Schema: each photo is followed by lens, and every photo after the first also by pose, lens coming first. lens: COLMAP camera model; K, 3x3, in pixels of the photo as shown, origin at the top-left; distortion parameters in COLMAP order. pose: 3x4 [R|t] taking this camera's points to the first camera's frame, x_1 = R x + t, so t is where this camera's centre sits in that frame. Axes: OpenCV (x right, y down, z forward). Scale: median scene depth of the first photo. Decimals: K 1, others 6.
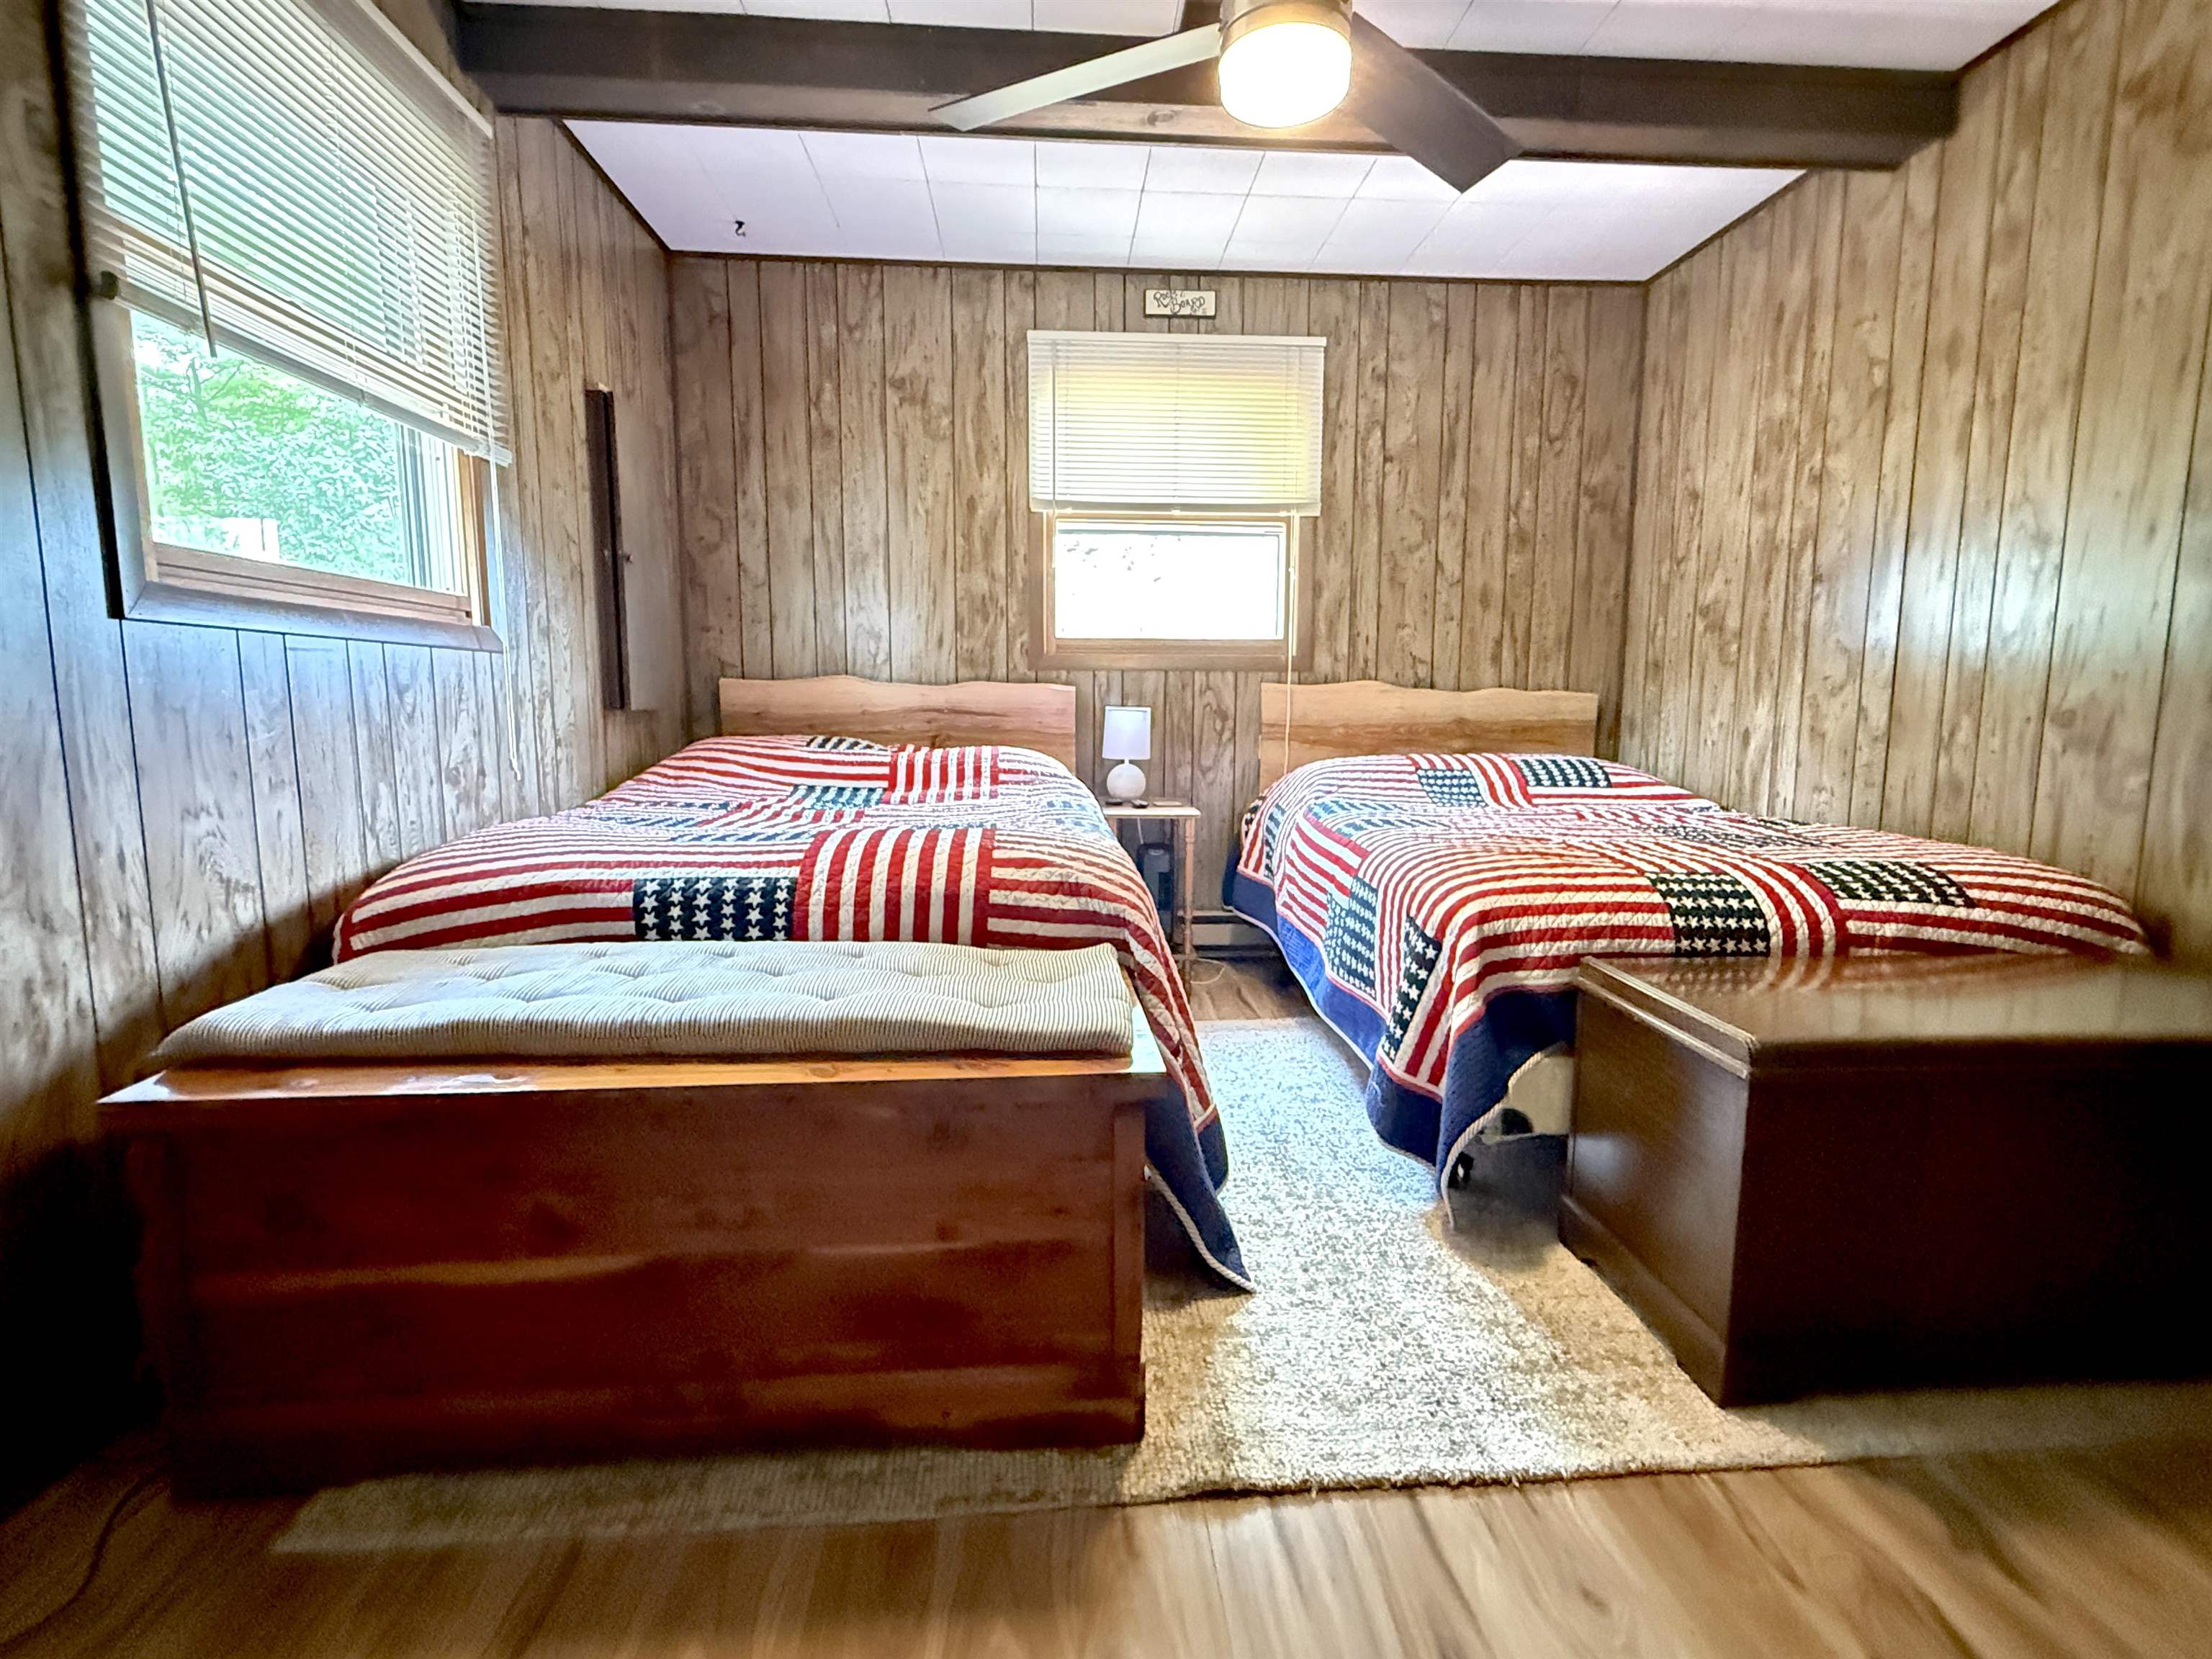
lens RADIAL K [[1042.2, 0, 1105.3], [0, 1042.2, 826.8], [0, 0, 1]] dist [-0.000033, 0.000232]
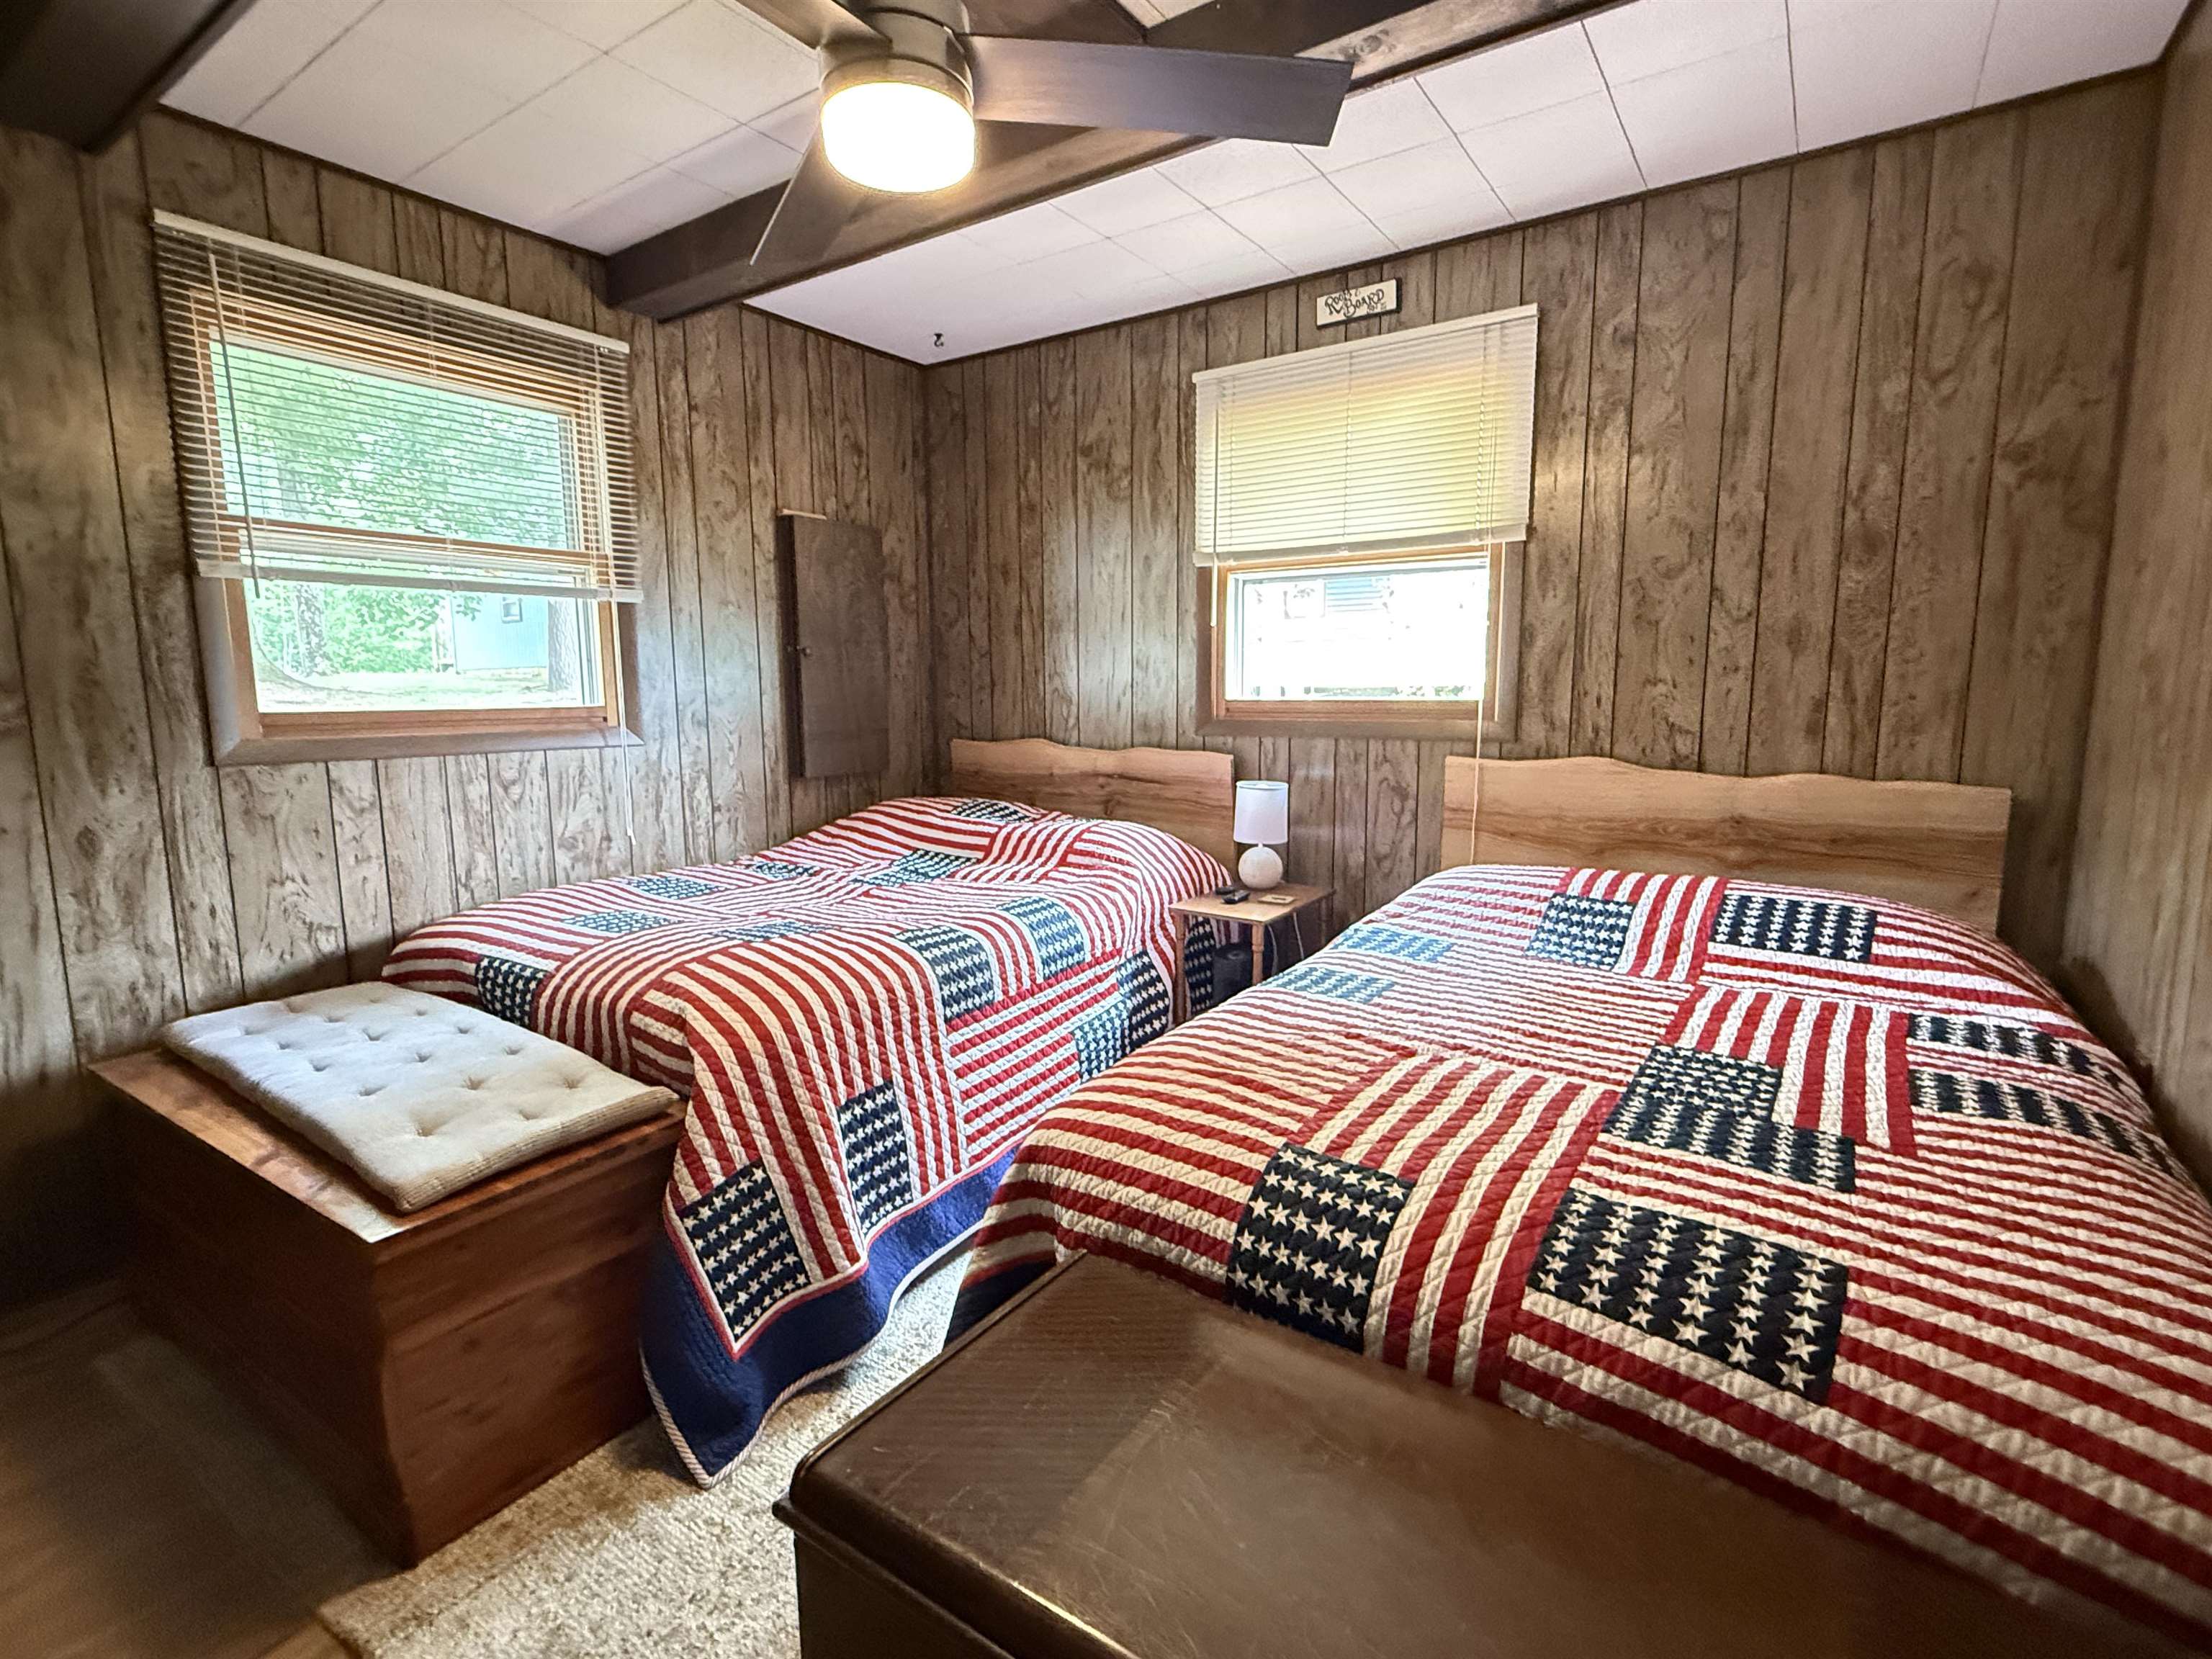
lens RADIAL K [[1042.2, 0, 1108.3], [0, 1042.2, 826.4], [0, 0, 1]] dist [-0.000033, 0.000232]
pose [[0.787507, 0.071866, -0.612101, 0.457835], [-0.065561, 0.997311, 0.032745, -0.098177], [0.612809, 0.014343, 0.790101, 0.223246]]
